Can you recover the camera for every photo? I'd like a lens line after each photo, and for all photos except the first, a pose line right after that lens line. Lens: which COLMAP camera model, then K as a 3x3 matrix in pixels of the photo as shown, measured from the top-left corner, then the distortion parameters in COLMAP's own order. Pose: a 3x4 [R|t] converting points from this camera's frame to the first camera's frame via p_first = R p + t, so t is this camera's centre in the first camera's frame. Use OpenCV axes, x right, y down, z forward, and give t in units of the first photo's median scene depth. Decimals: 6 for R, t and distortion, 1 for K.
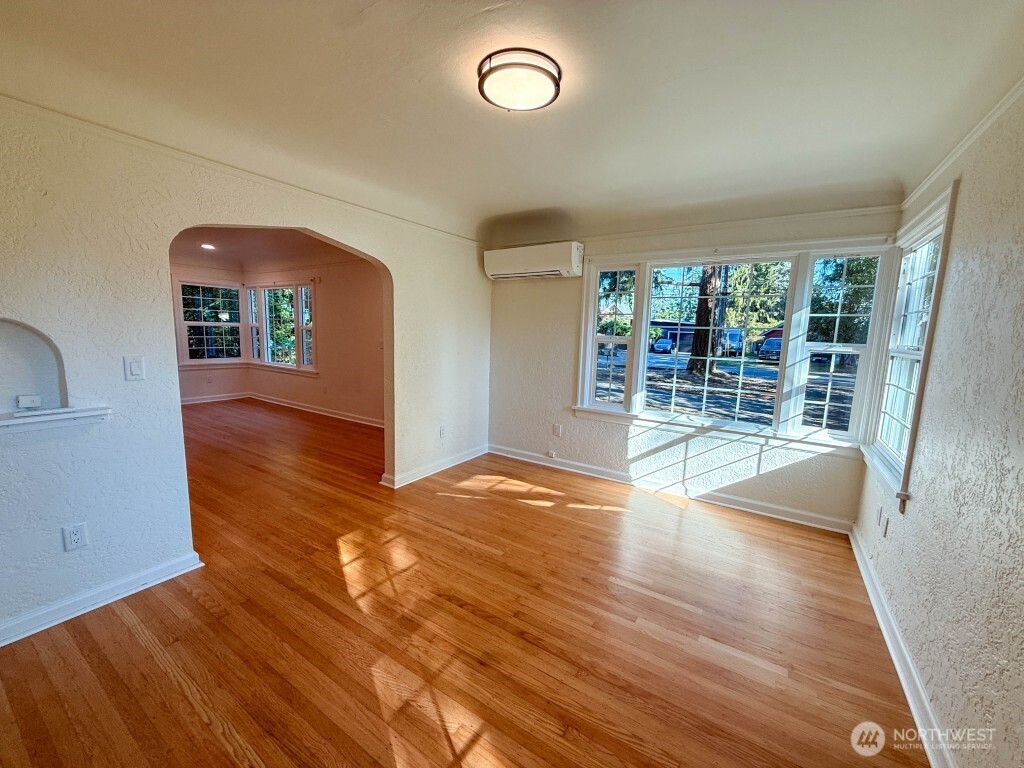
lens RADIAL K [[410.3, 0, 502.7], [0, 410.3, 379.0], [0, 0, 1]] dist [-0.000522, 0.000563]
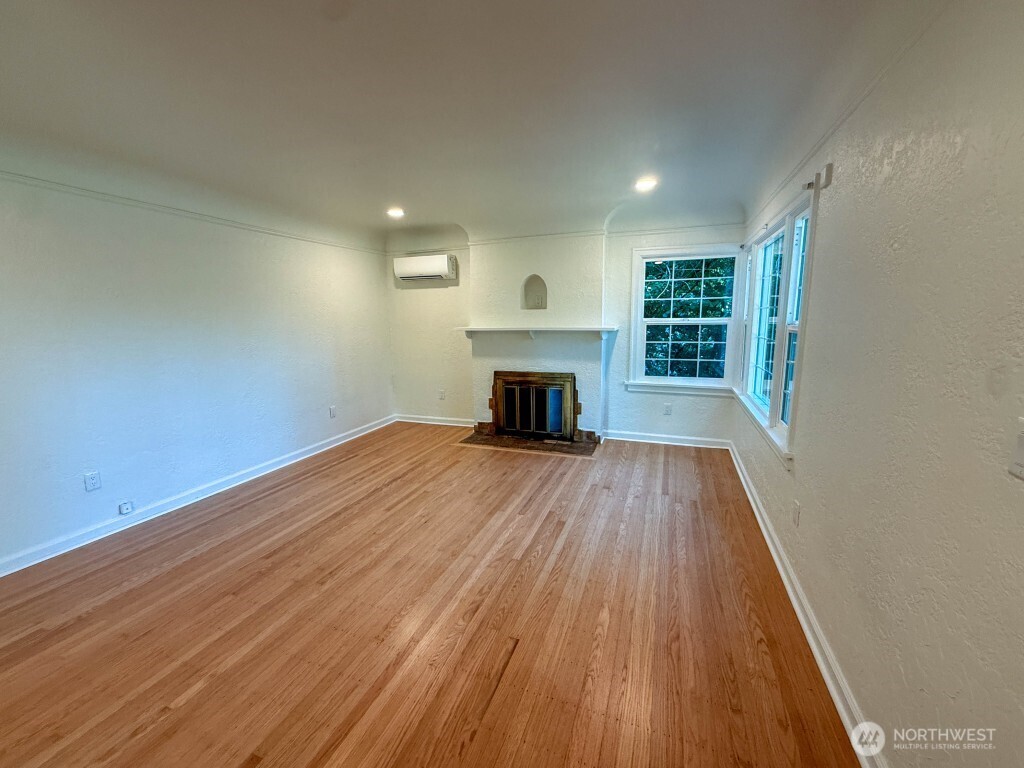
lens RADIAL K [[410.3, 0, 505.8], [0, 410.3, 387.4], [0, 0, 1]] dist [-0.000522, 0.000563]
pose [[0.216155, 0.128033, -0.967928, -0.171530], [-0.089509, 0.989789, 0.110936, -0.090142], [0.972247, 0.062659, 0.225408, 0.671215]]
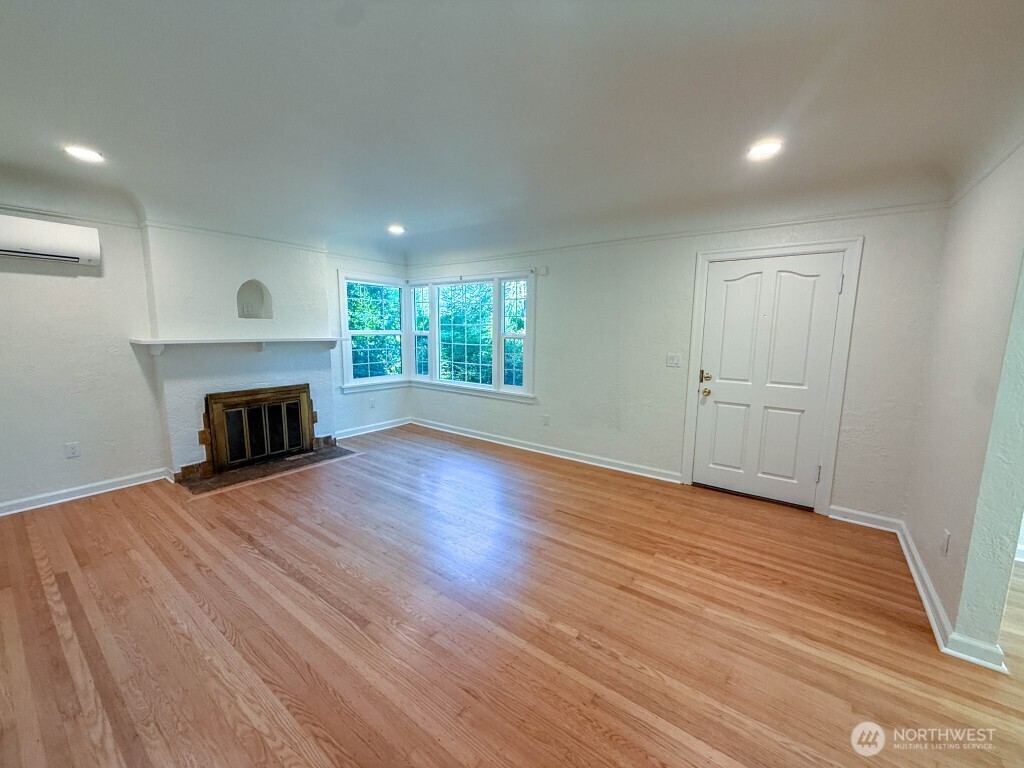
lens RADIAL K [[410.3, 0, 499.0], [0, 410.3, 388.0], [0, 0, 1]] dist [-0.000522, 0.000563]
pose [[0.996107, -0.012640, -0.087242, -0.445630], [0.015219, 0.999465, 0.028967, -0.053347], [0.086829, -0.030182, 0.995766, 0.254096]]
